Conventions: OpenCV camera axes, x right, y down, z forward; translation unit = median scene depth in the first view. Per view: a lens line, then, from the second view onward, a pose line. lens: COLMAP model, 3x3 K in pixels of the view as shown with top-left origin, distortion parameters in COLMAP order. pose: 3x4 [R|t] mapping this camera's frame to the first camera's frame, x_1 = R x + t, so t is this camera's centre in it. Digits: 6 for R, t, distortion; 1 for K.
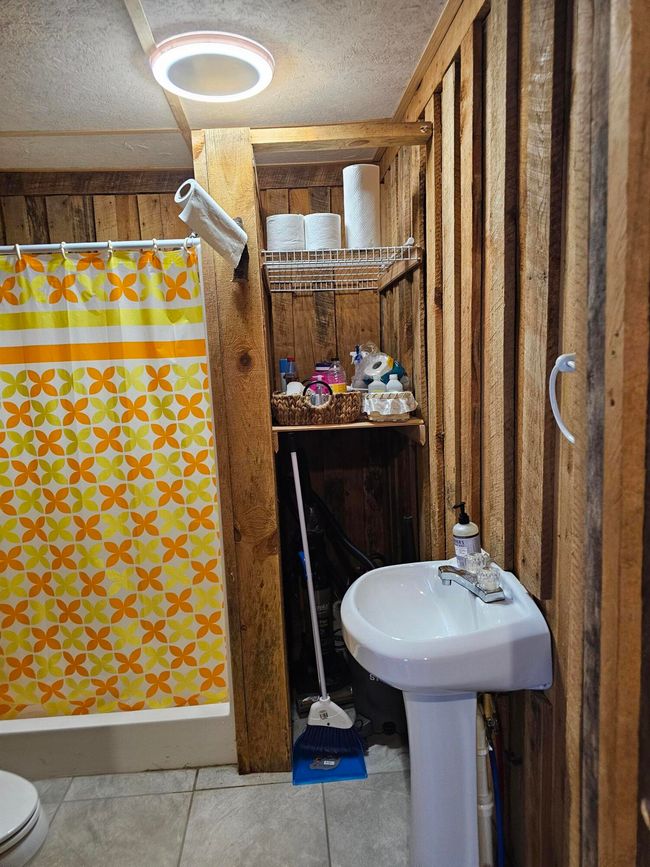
lens RADIAL K [[589.5, 0, 325.0], [0, 589.5, 433.5], [0, 0, 1]] dist [0.064006, -0.046318]
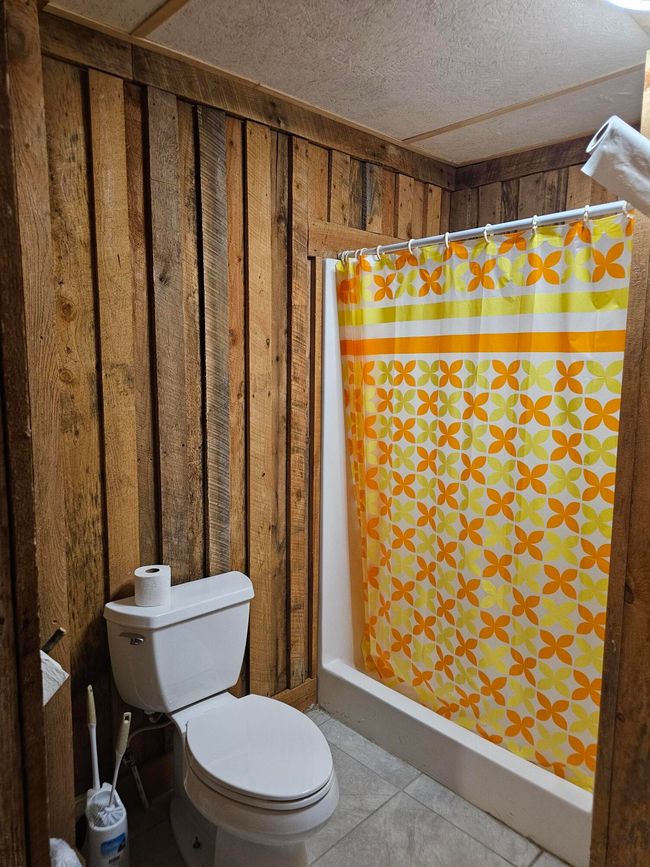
lens RADIAL K [[589.5, 0, 325.0], [0, 589.5, 433.5], [0, 0, 1]] dist [0.064006, -0.046318]
pose [[0.652176, 0.145267, -0.744019, 0.128620], [-0.130086, 0.988355, 0.078945, -0.036381], [0.746823, 0.045300, 0.663479, 0.199495]]
